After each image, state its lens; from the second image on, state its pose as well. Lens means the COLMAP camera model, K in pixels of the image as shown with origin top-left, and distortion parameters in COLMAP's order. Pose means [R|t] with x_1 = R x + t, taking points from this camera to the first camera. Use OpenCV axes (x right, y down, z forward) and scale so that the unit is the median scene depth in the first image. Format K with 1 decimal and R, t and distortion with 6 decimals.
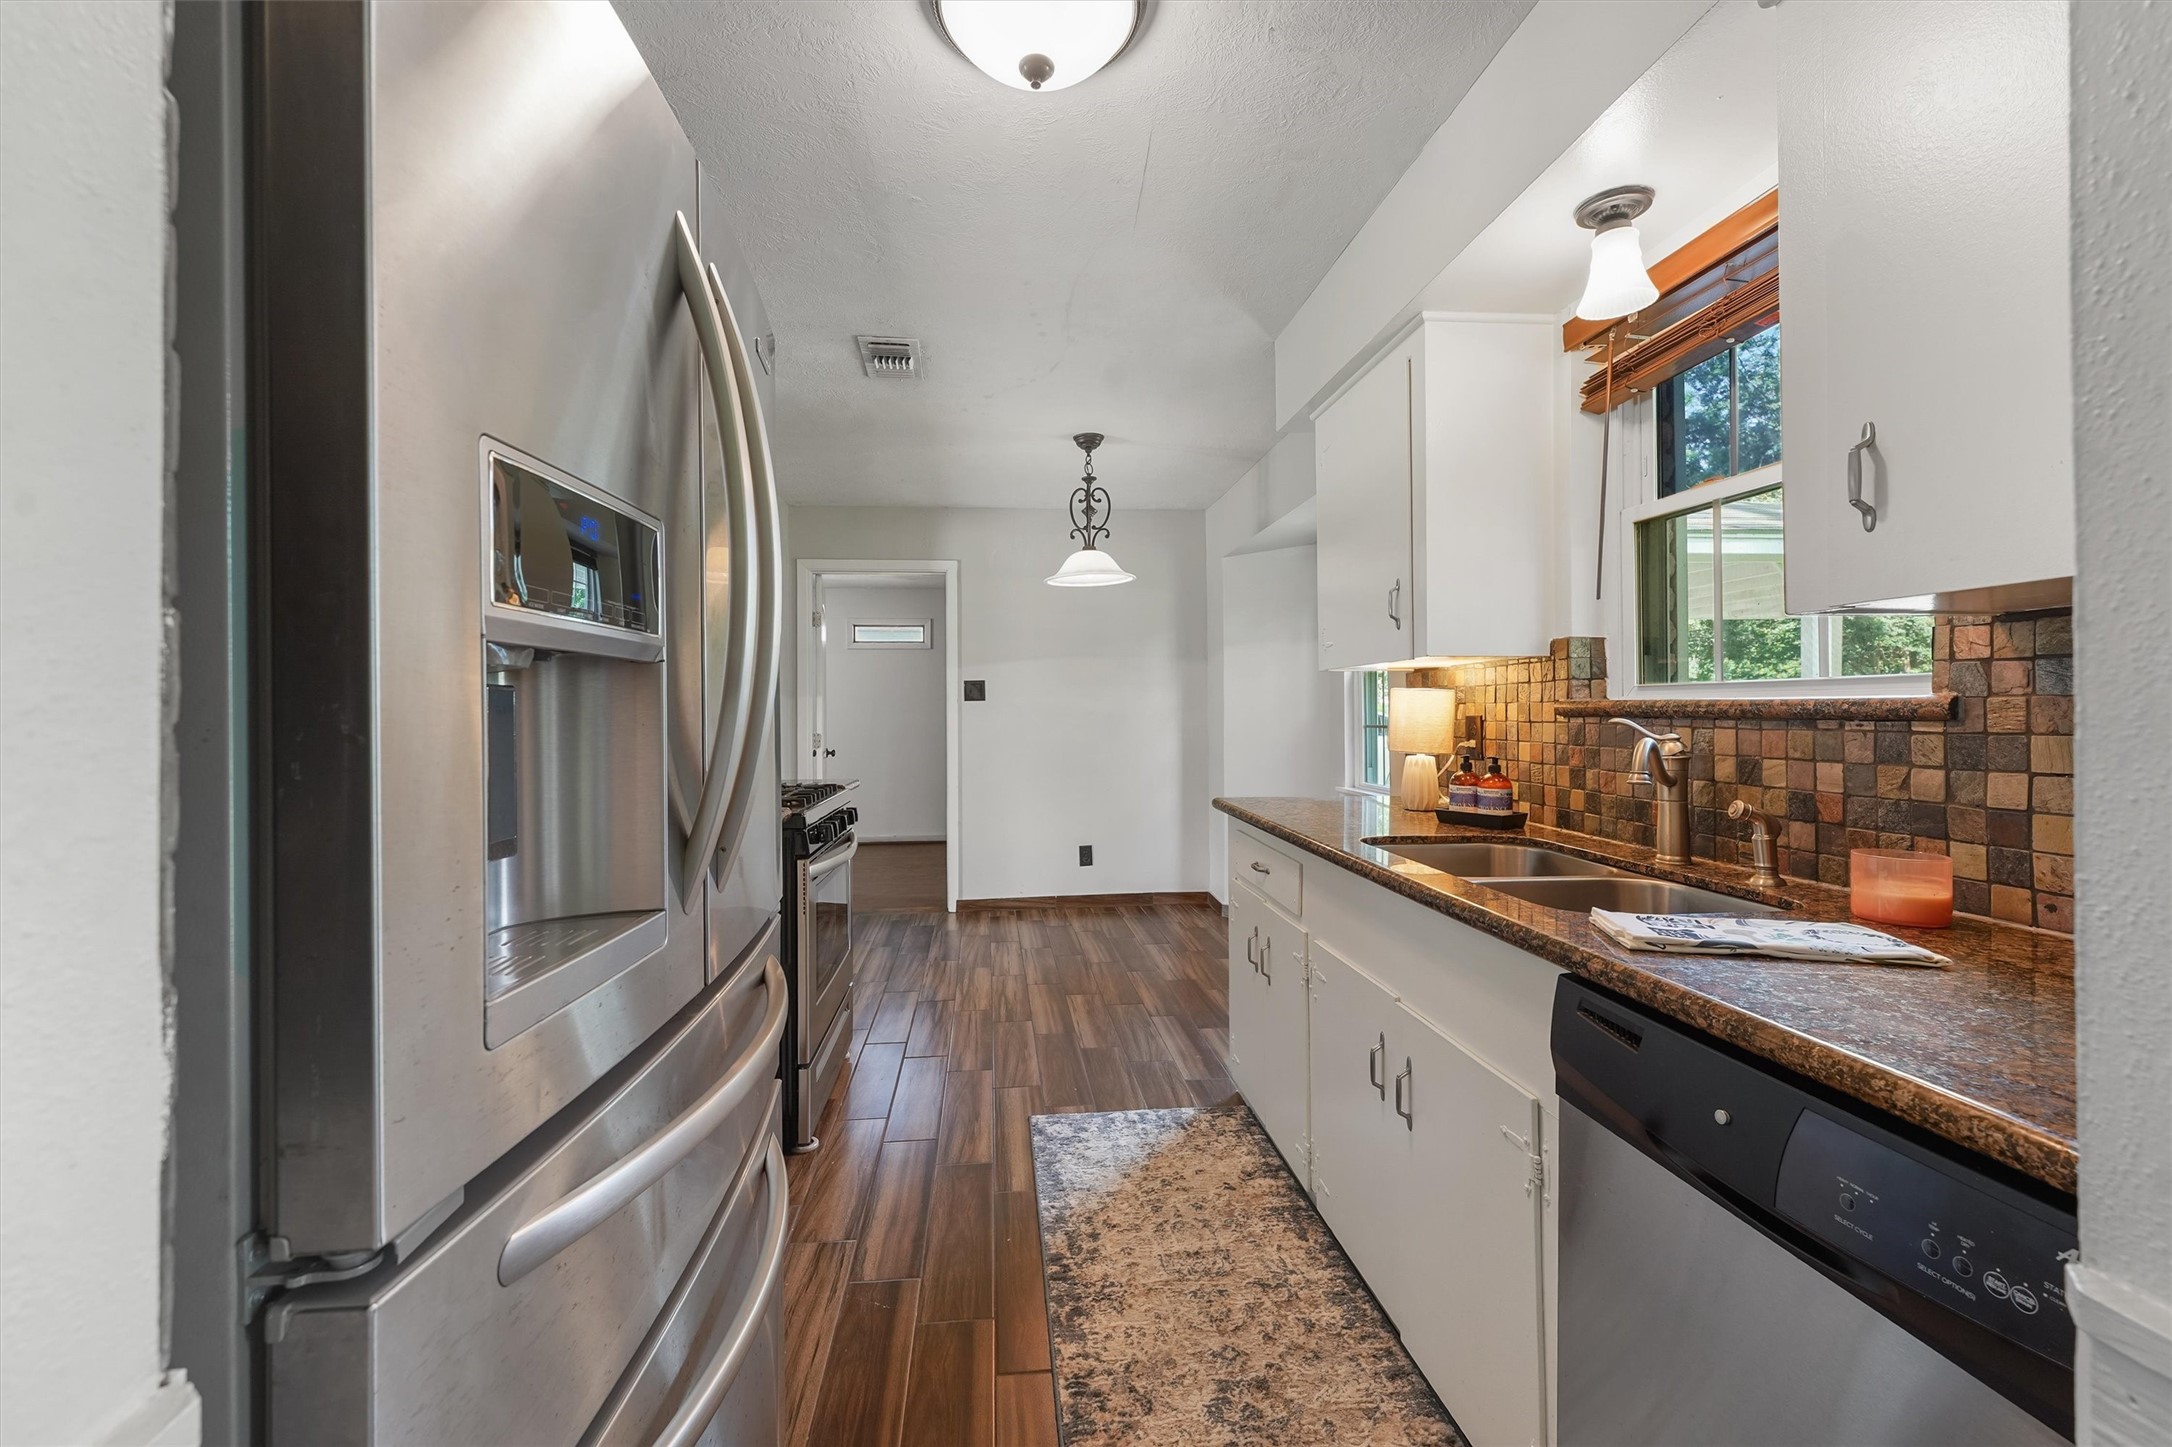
lens RADIAL K [[887.5, 0, 1081.2], [0, 887.5, 713.0], [0, 0, 1]] dist [0.002578, -0.000482]
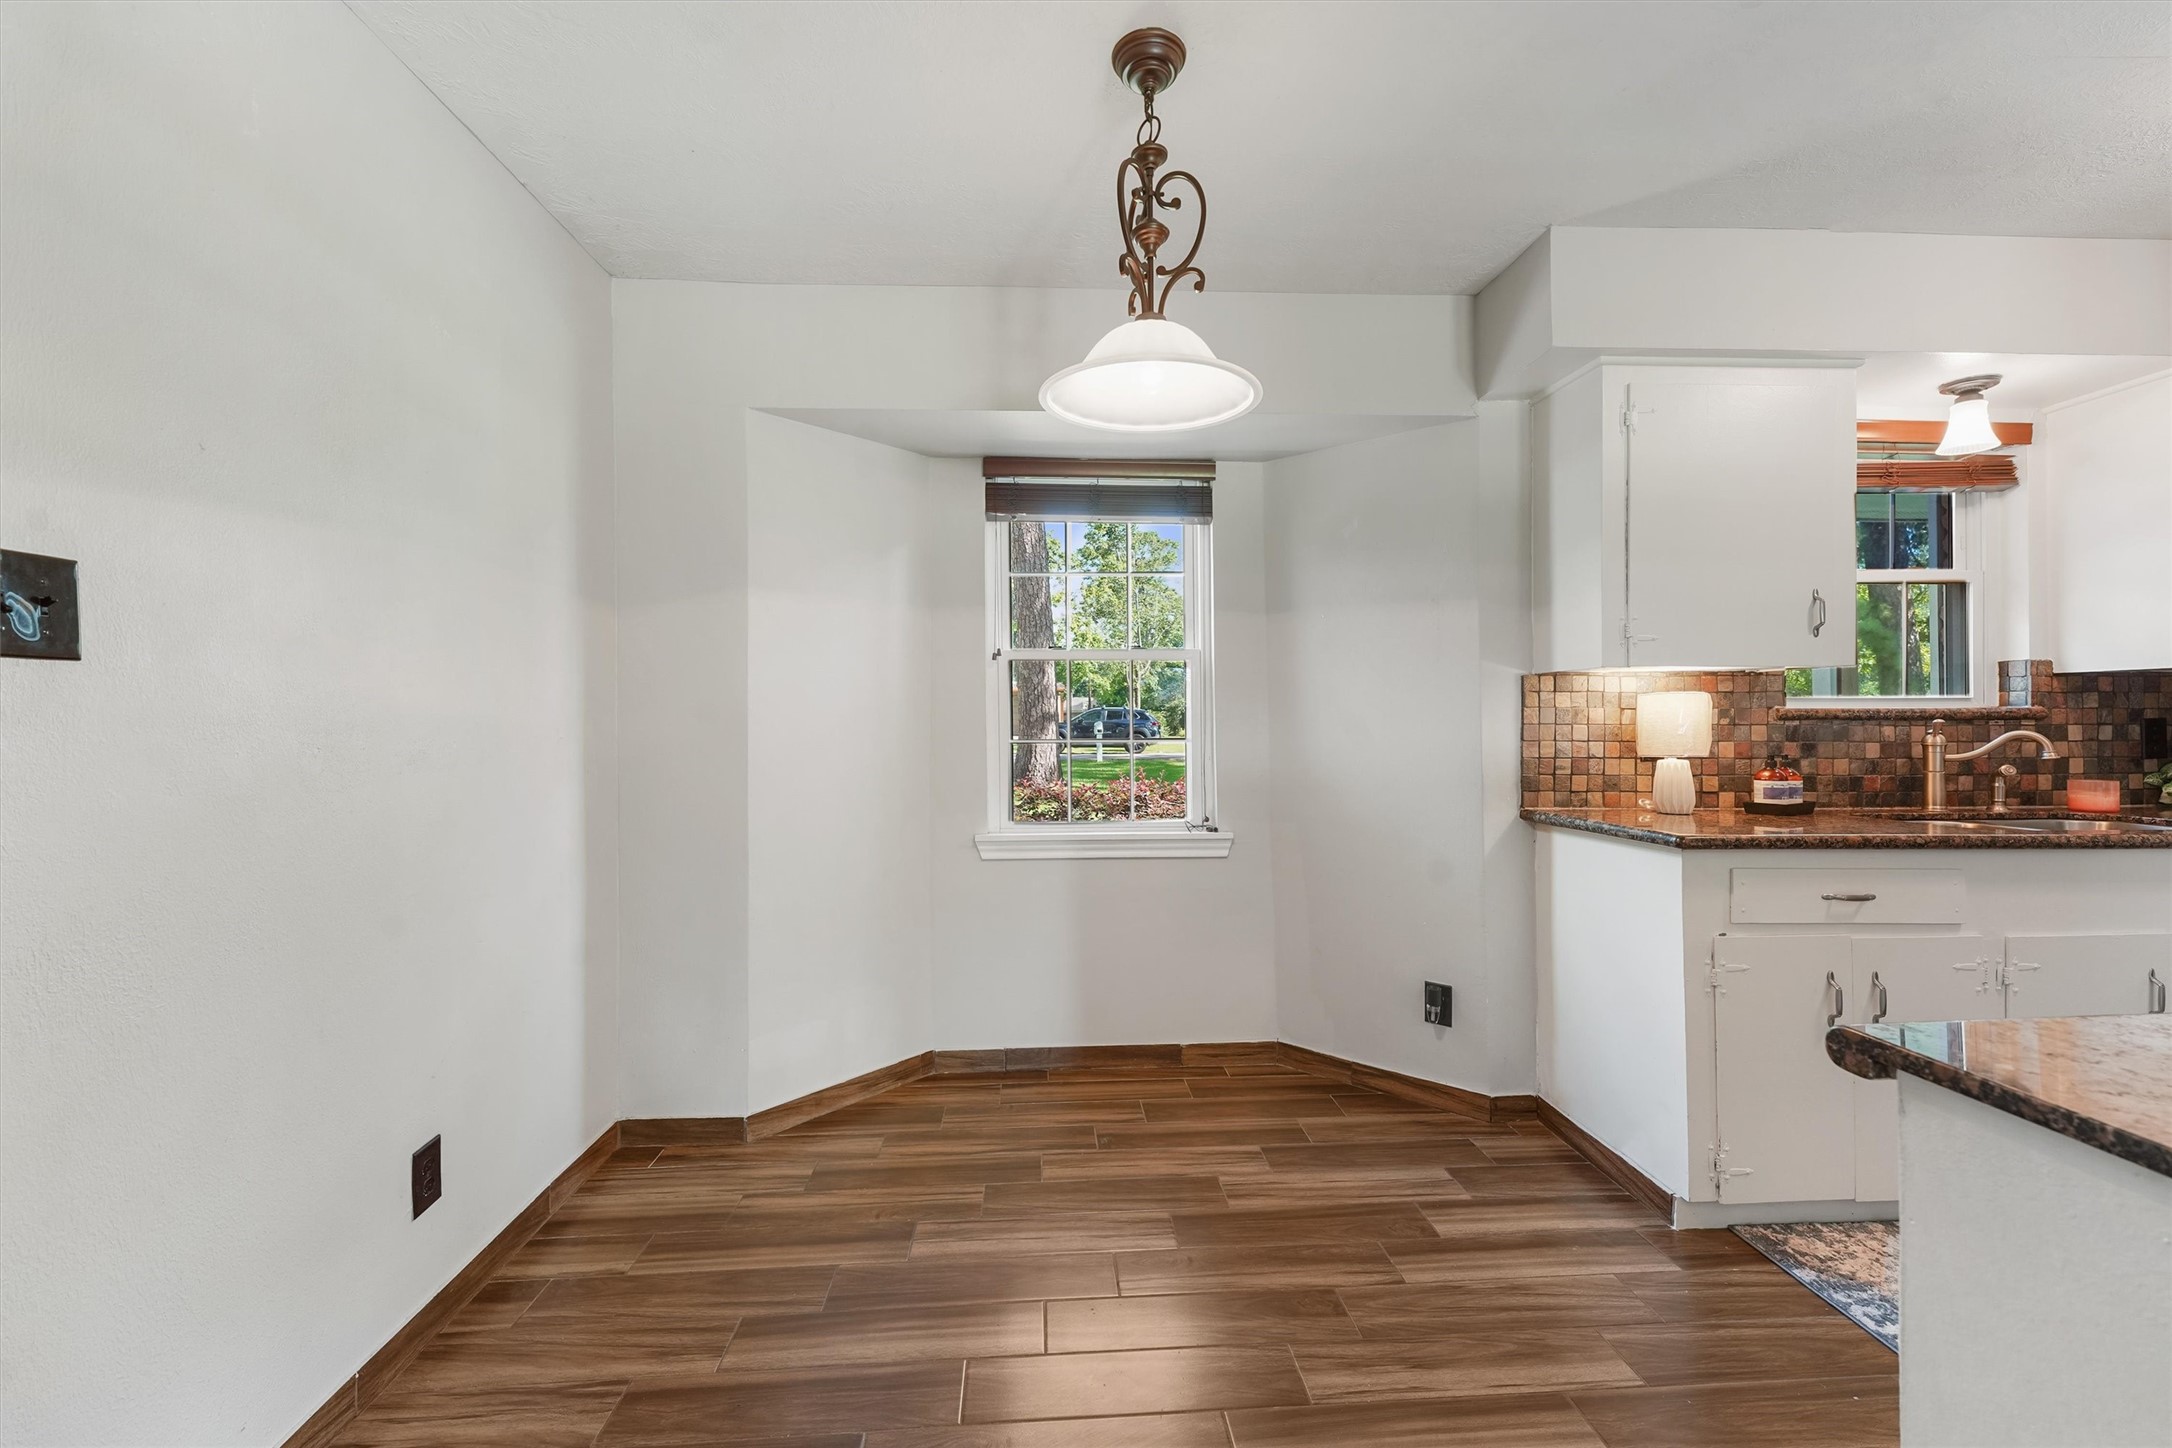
lens RADIAL K [[887.5, 0, 1073.8], [0, 887.5, 718.0], [0, 0, 1]] dist [0.002578, -0.000482]
pose [[0.043551, 0.008795, 0.999013, -0.853280], [0.005334, 0.999945, -0.009036, 0.008586], [-0.999037, 0.005722, 0.043501, 2.139856]]
